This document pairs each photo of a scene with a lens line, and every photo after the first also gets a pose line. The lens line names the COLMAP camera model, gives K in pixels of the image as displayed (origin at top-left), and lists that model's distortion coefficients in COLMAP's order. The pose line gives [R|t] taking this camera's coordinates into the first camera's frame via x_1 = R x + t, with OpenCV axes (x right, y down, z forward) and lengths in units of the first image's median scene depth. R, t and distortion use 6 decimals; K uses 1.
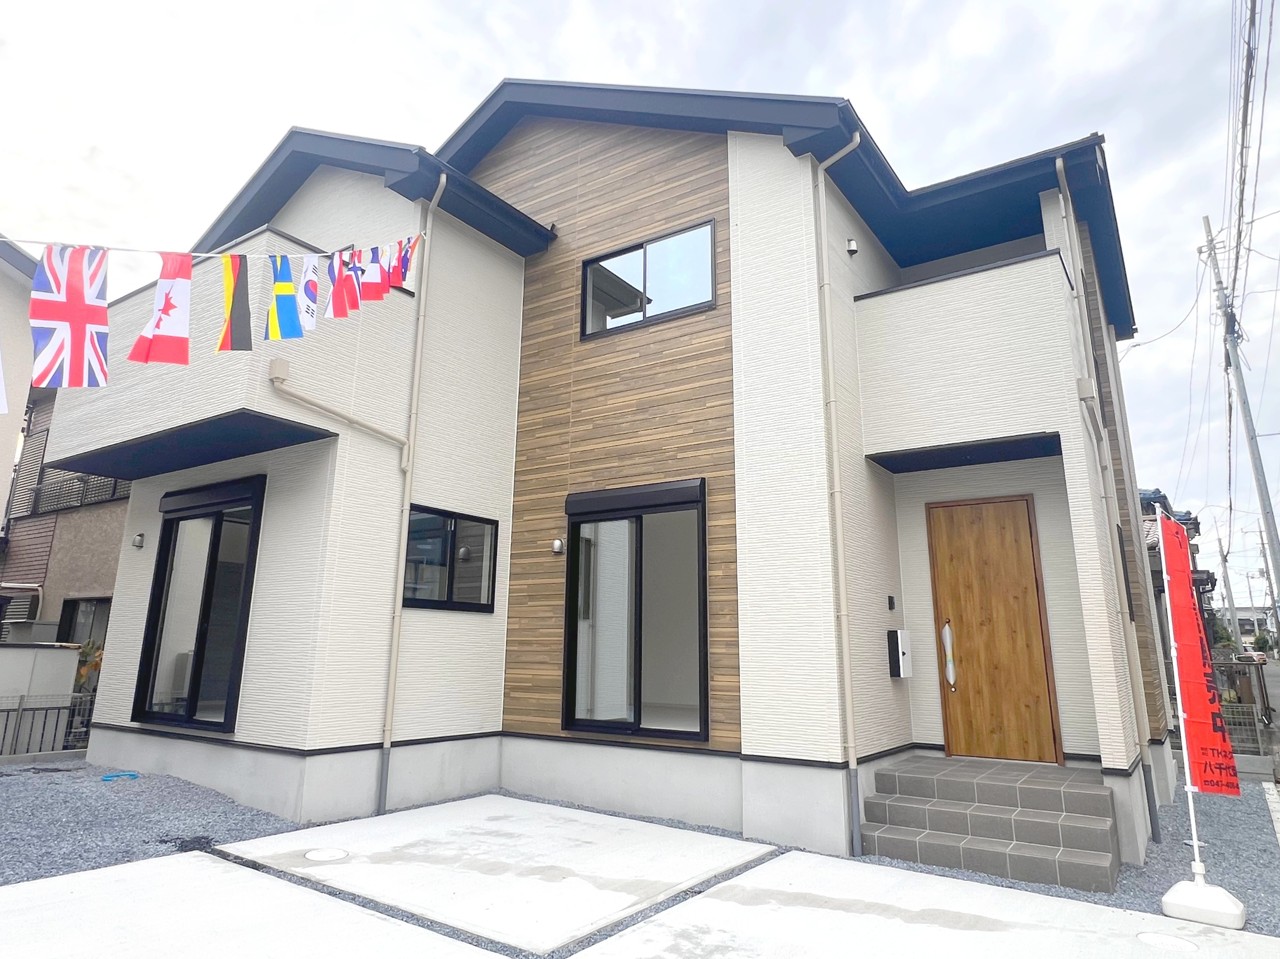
lens RADIAL K [[798.5, 0, 625.8], [0, 798.5, 443.5], [0, 0, 1]] dist [0.002260, 0.000312]
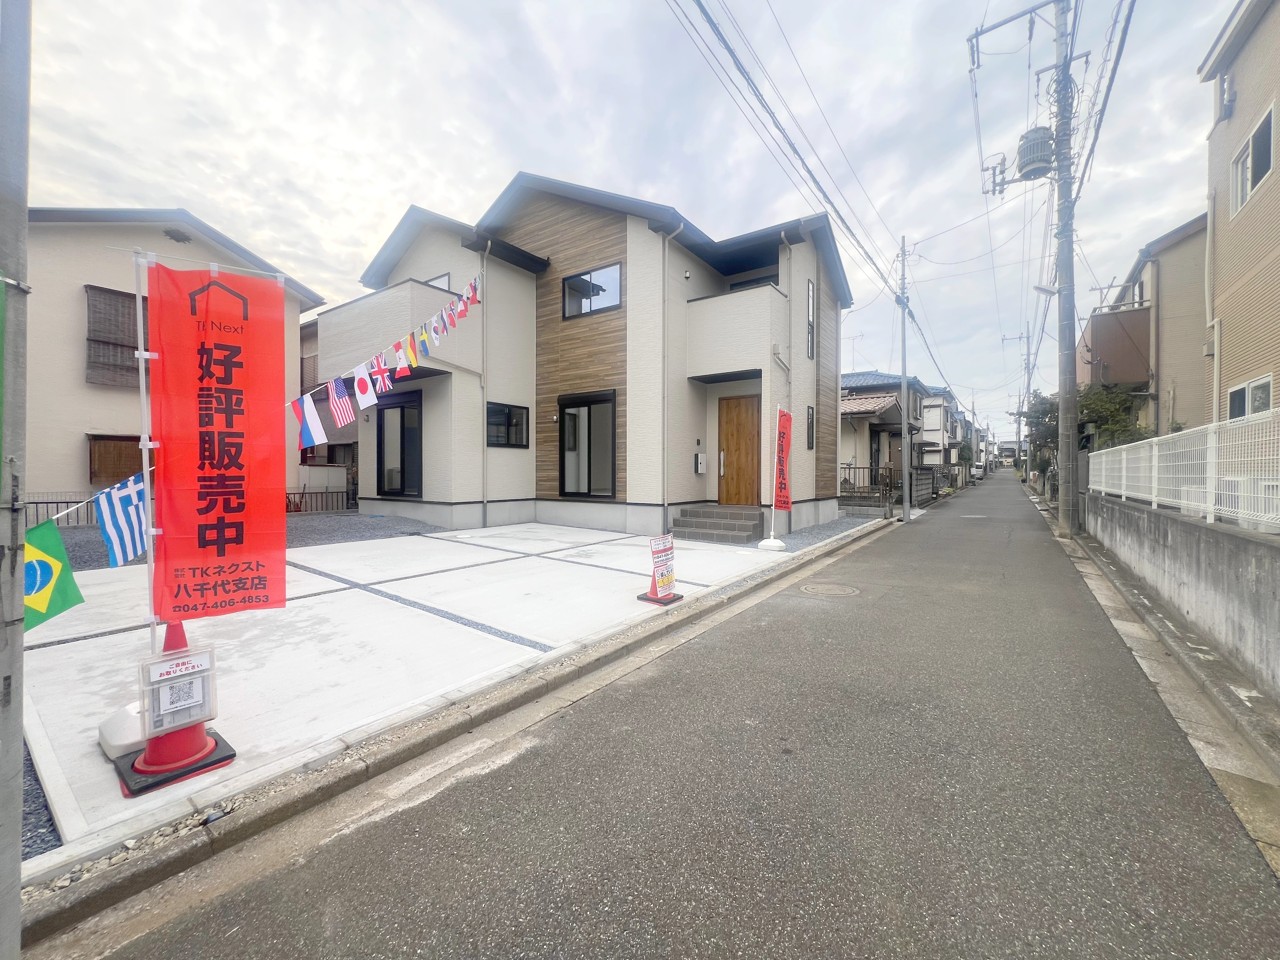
lens RADIAL K [[512.2, 0, 636.2], [0, 512.2, 474.7], [0, 0, 1]] dist [-0.000814, -0.001217]
pose [[0.999823, -0.009672, -0.016129, 0.176217], [0.013458, 0.967029, 0.254311, -0.087980], [0.013137, -0.254483, 0.966988, -0.455455]]
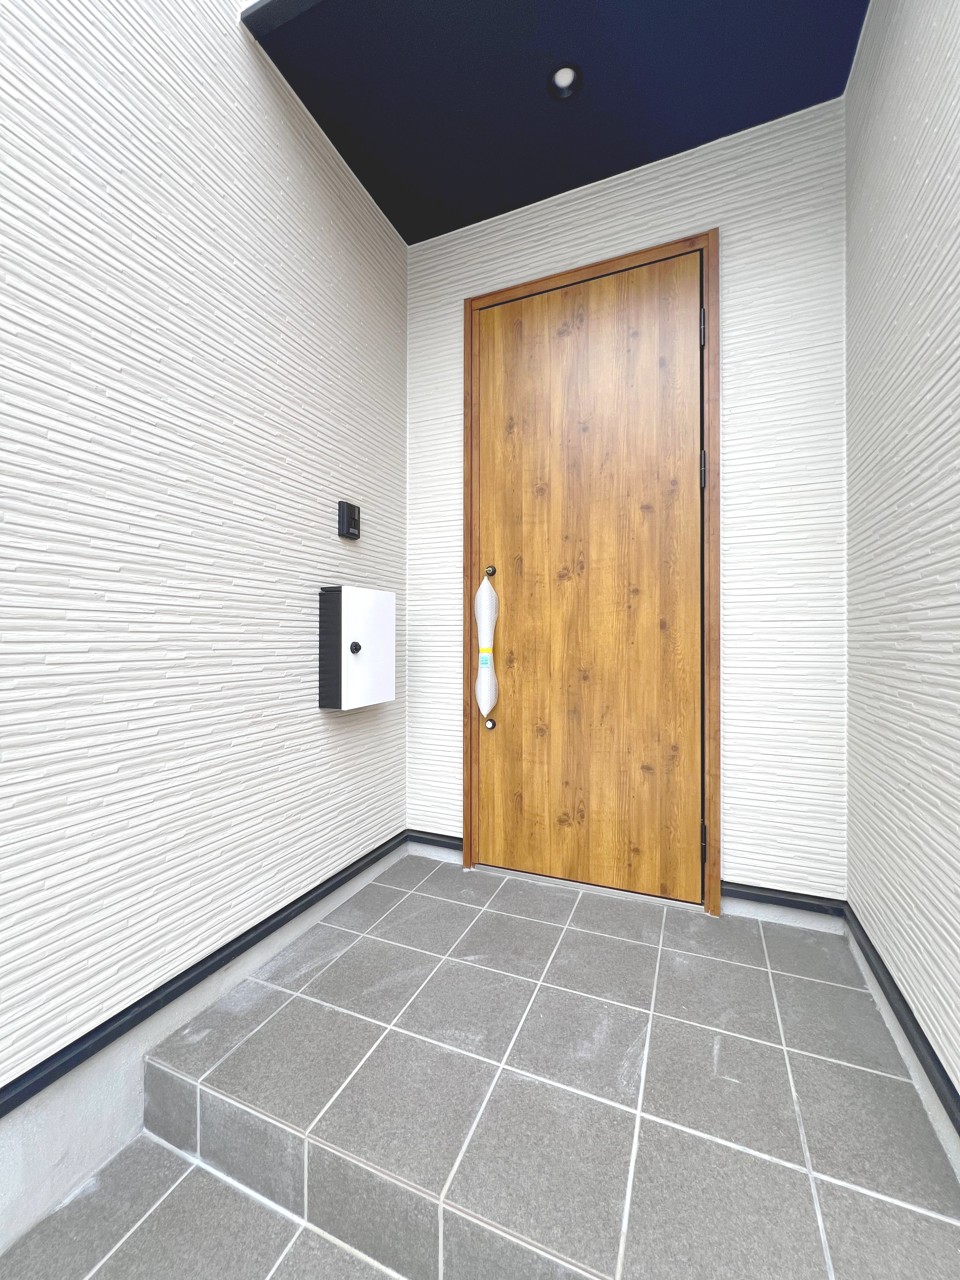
lens RADIAL K [[512.2, 0, 483.8], [0, 512.2, 631.8], [0, 0, 1]] dist [-0.000814, -0.001217]
pose [[0.978142, -0.009687, 0.207711, 0.344745], [-0.040862, 0.970483, 0.237684, 0.189985], [-0.203882, -0.240976, 0.948874, 0.737675]]
